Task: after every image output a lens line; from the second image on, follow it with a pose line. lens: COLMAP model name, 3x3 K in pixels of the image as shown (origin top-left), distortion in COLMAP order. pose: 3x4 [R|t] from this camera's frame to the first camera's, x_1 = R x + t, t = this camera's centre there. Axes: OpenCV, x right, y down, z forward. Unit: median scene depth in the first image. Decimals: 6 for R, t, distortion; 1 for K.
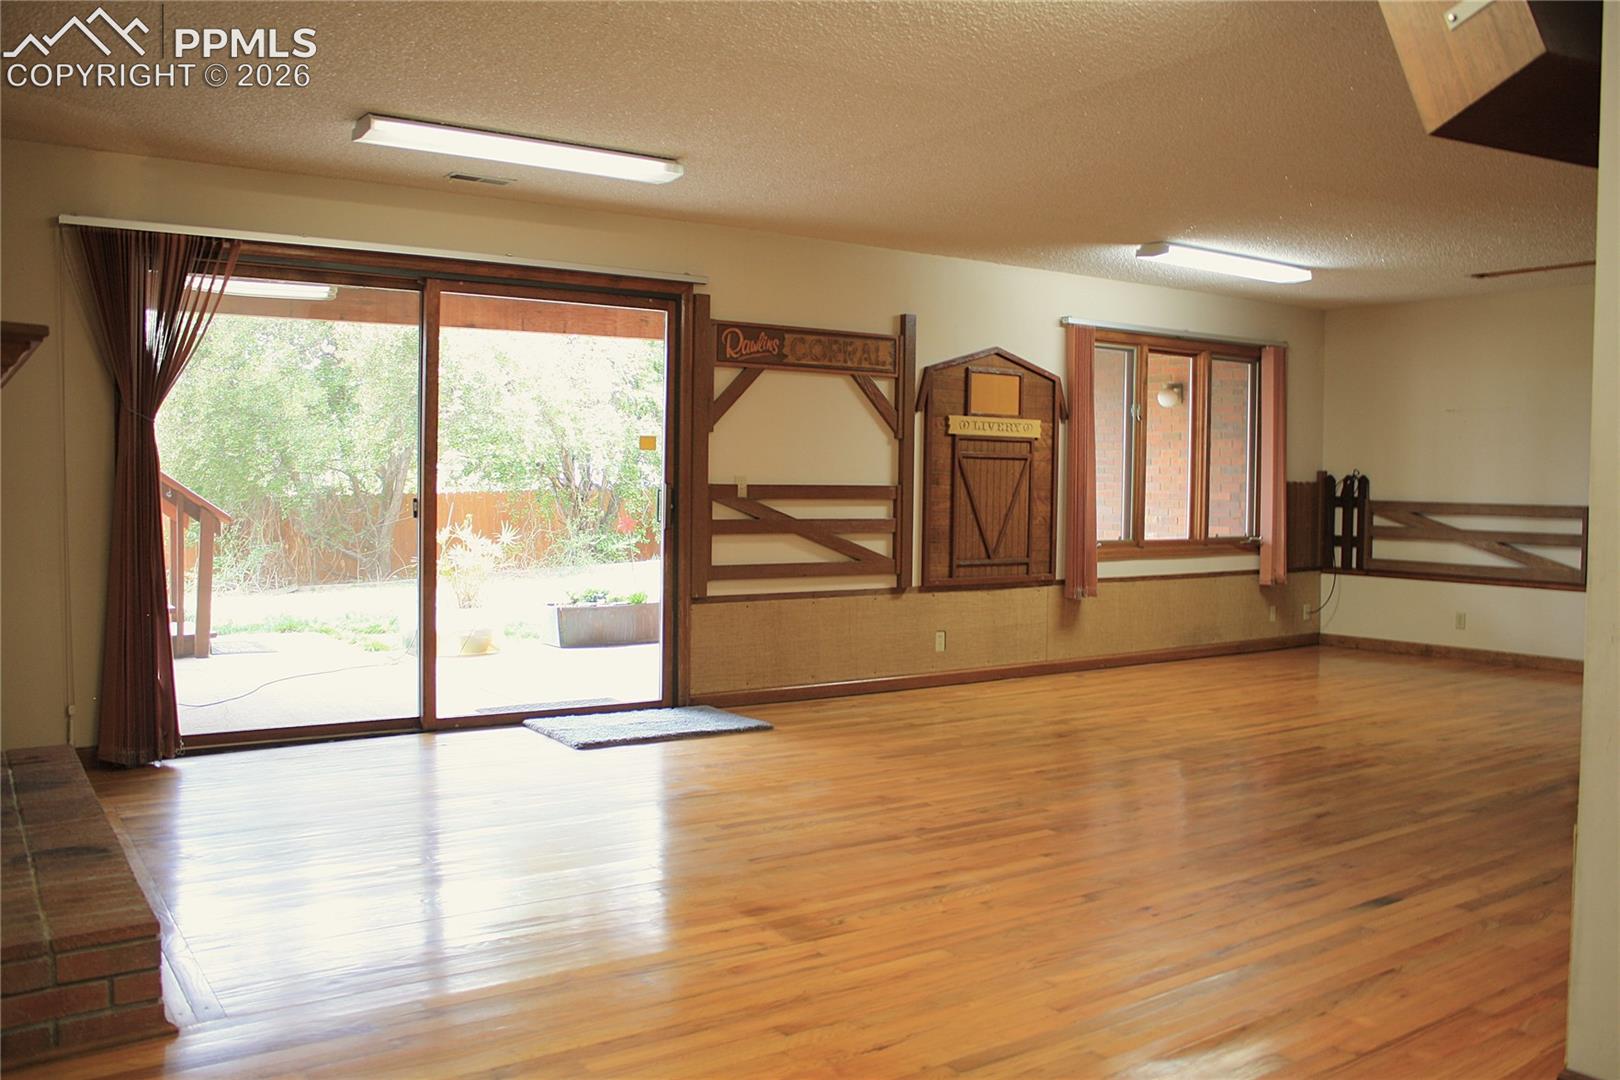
lens RADIAL K [[1404.3, 0, 810.0], [0, 1404.3, 540.0], [0, 0, 1]] dist [-0.006809, -0.002429]
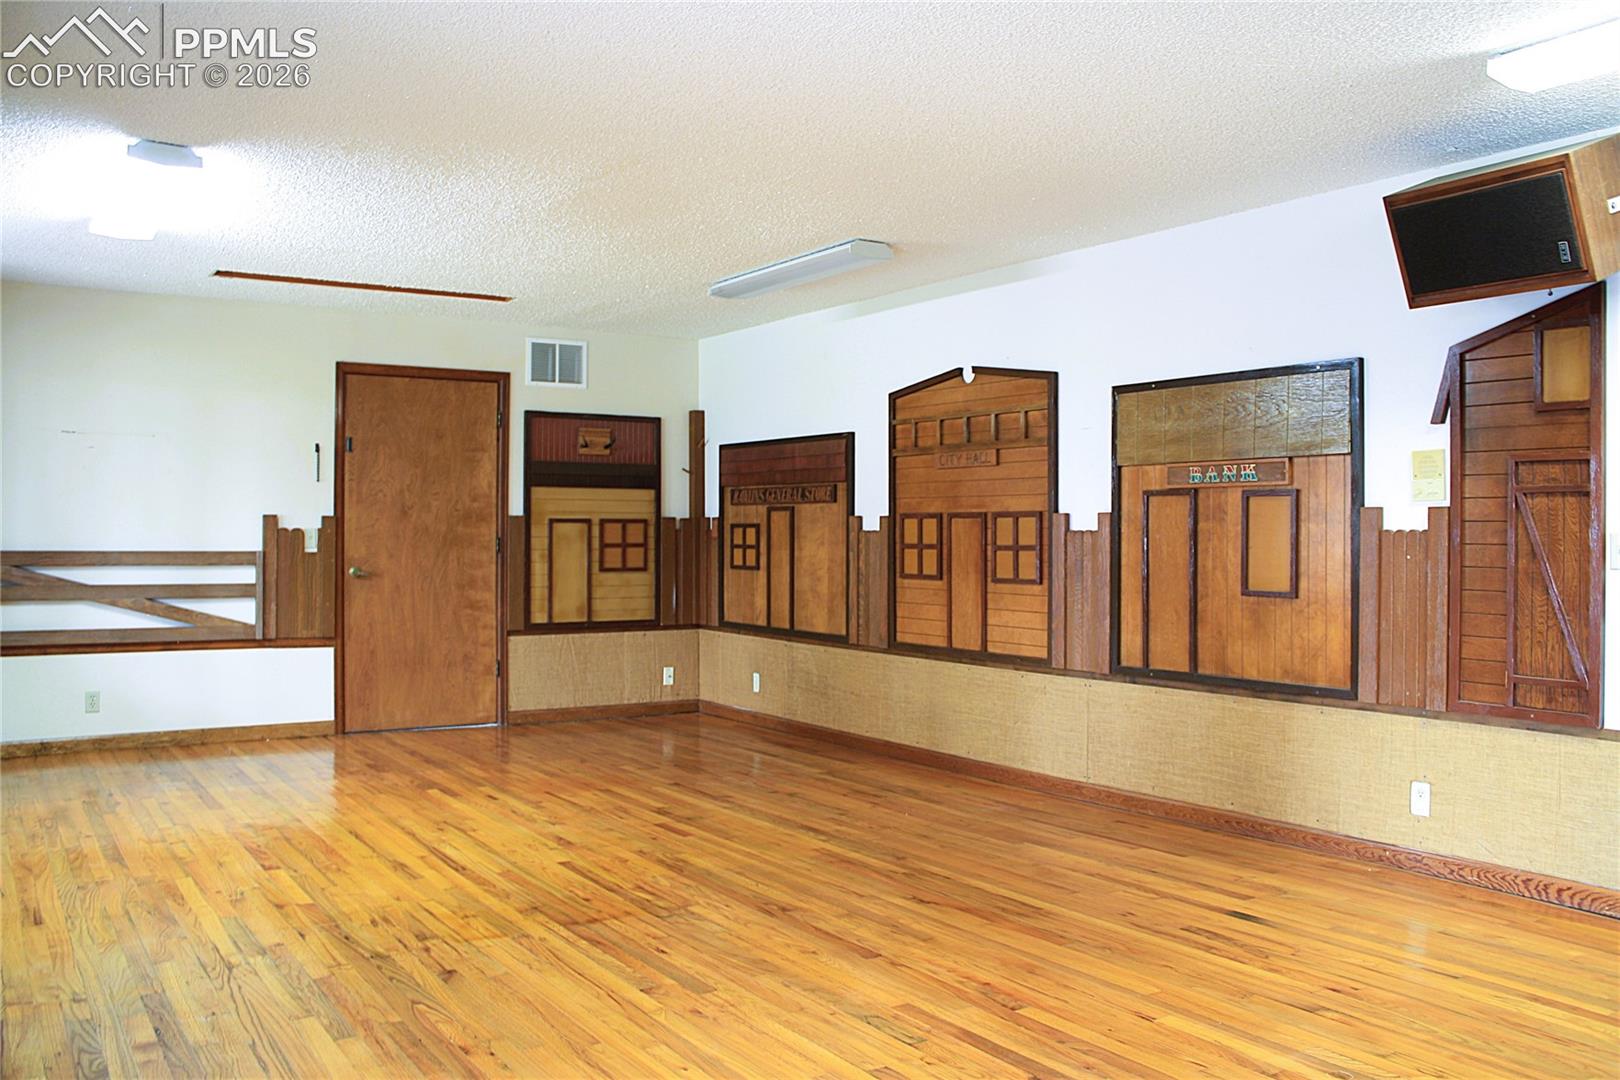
lens RADIAL K [[1404.3, 0, 810.0], [0, 1404.3, 540.0], [0, 0, 1]] dist [-0.006809, -0.002429]
pose [[-0.075727, -0.020237, 0.996923, -0.651528], [0.018945, 0.999584, 0.021730, -0.079824], [-0.996949, 0.020532, -0.075312, 1.294967]]
